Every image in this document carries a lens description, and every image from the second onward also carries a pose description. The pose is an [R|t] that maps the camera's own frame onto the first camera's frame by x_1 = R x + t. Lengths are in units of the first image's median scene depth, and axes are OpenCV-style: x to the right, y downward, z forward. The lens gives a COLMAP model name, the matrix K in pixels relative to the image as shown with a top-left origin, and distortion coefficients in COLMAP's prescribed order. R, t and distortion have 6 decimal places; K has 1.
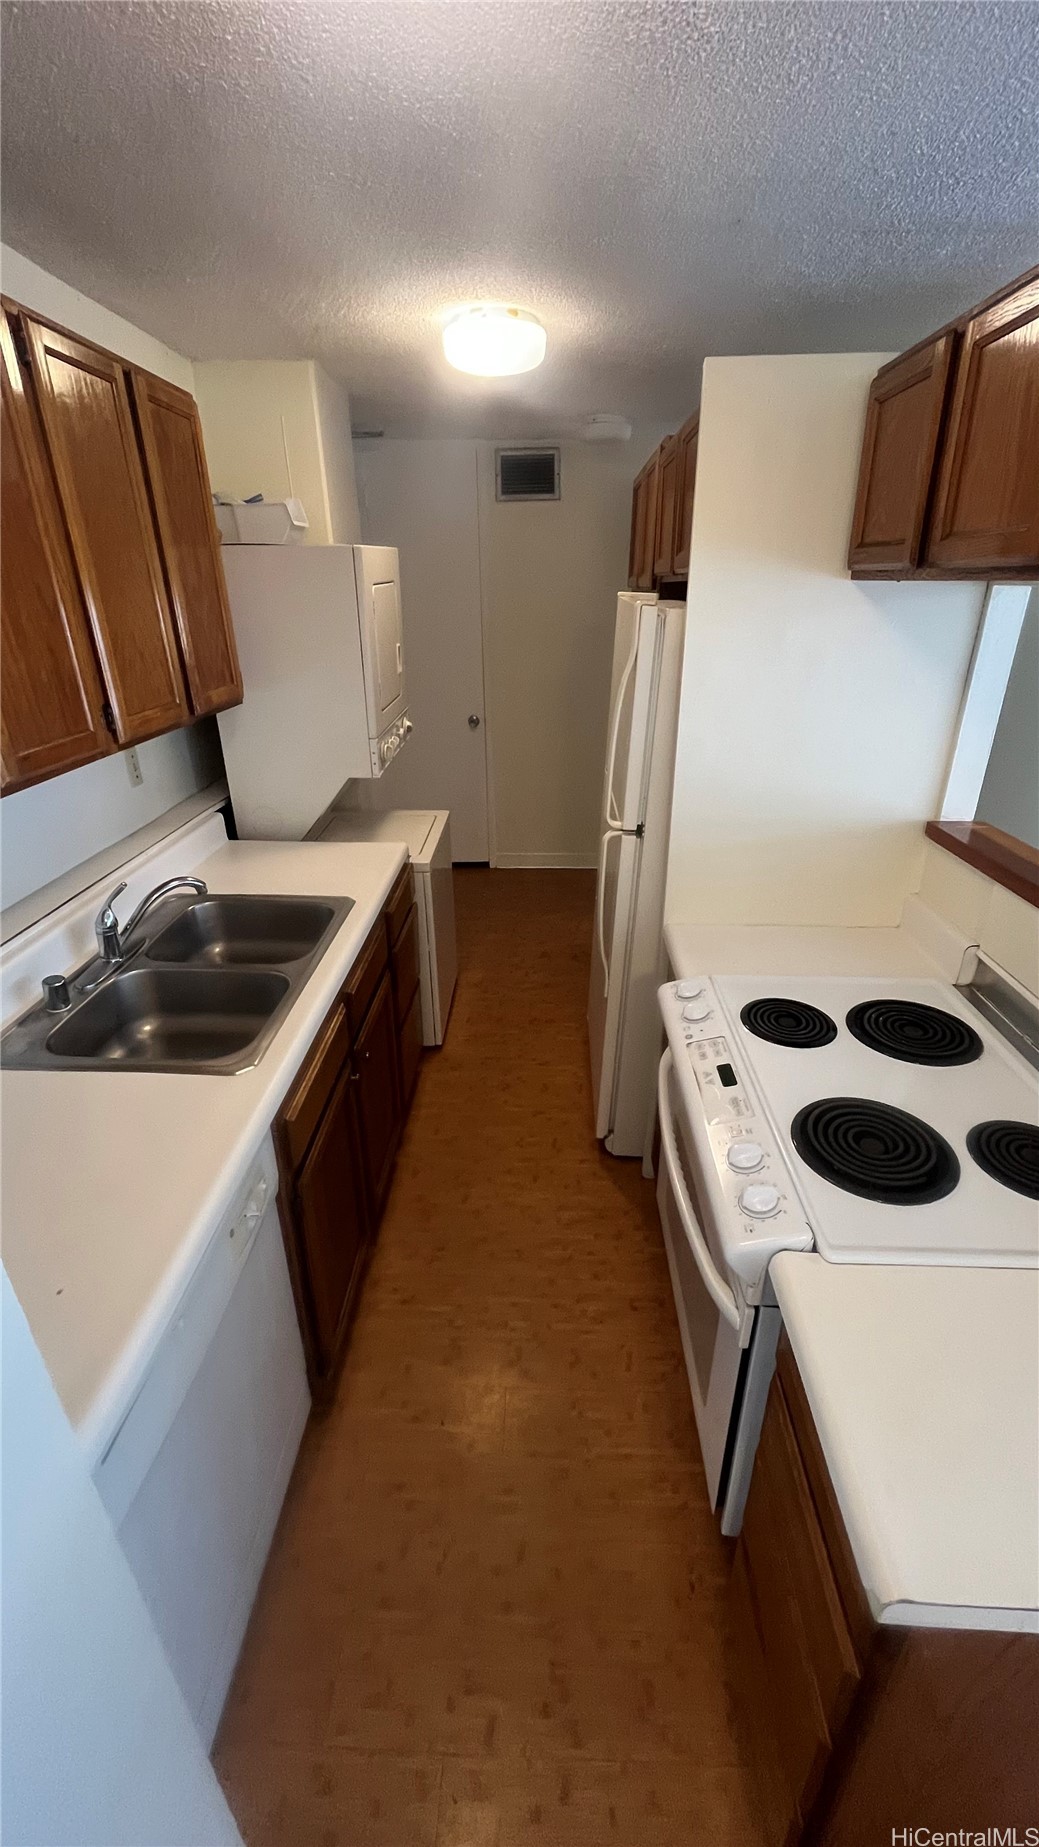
lens RADIAL K [[751.1, 0, 519.5], [0, 751.1, 923.5], [0, 0, 1]] dist [0.000067, -0.000067]
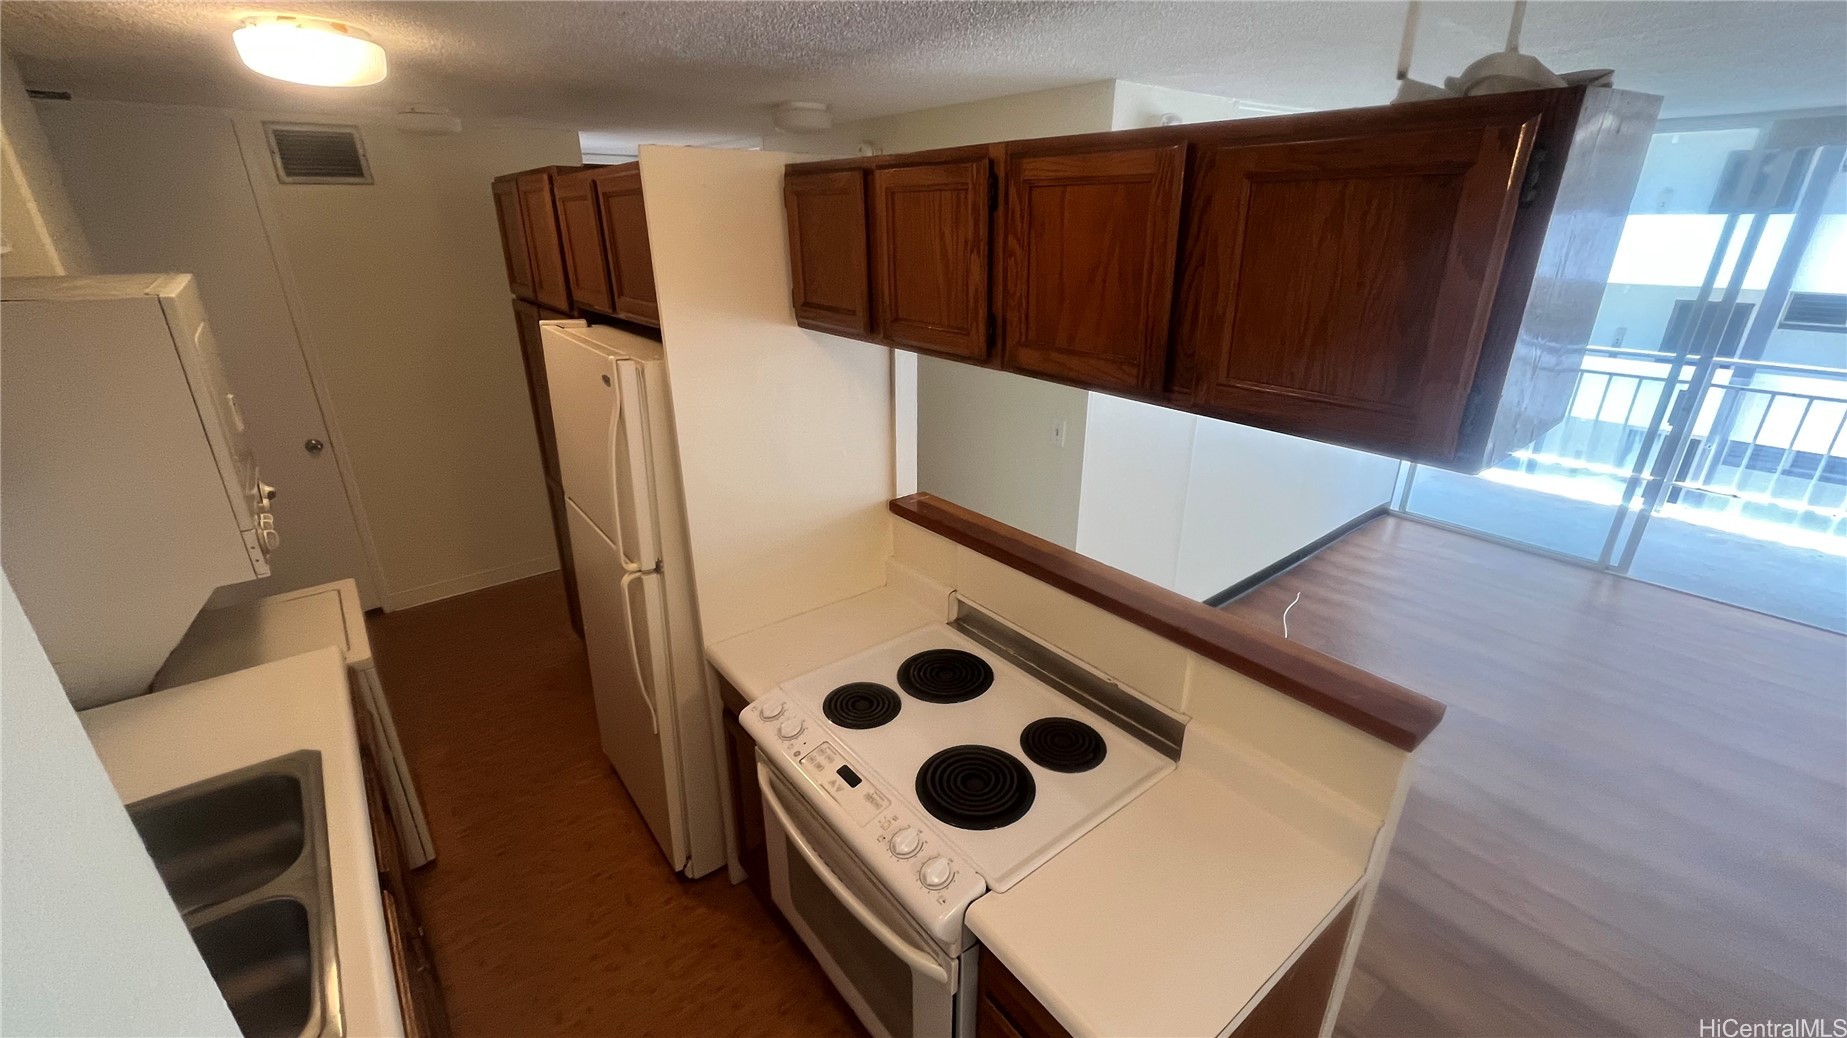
lens RADIAL K [[751.1, 0, 923.5], [0, 751.1, 519.0], [0, 0, 1]] dist [0.000067, -0.000067]
pose [[0.756971, -0.234787, 0.609812, -0.170453], [0.262238, 0.963925, 0.045605, -0.138670], [-0.598520, 0.125395, 0.791233, -0.017806]]
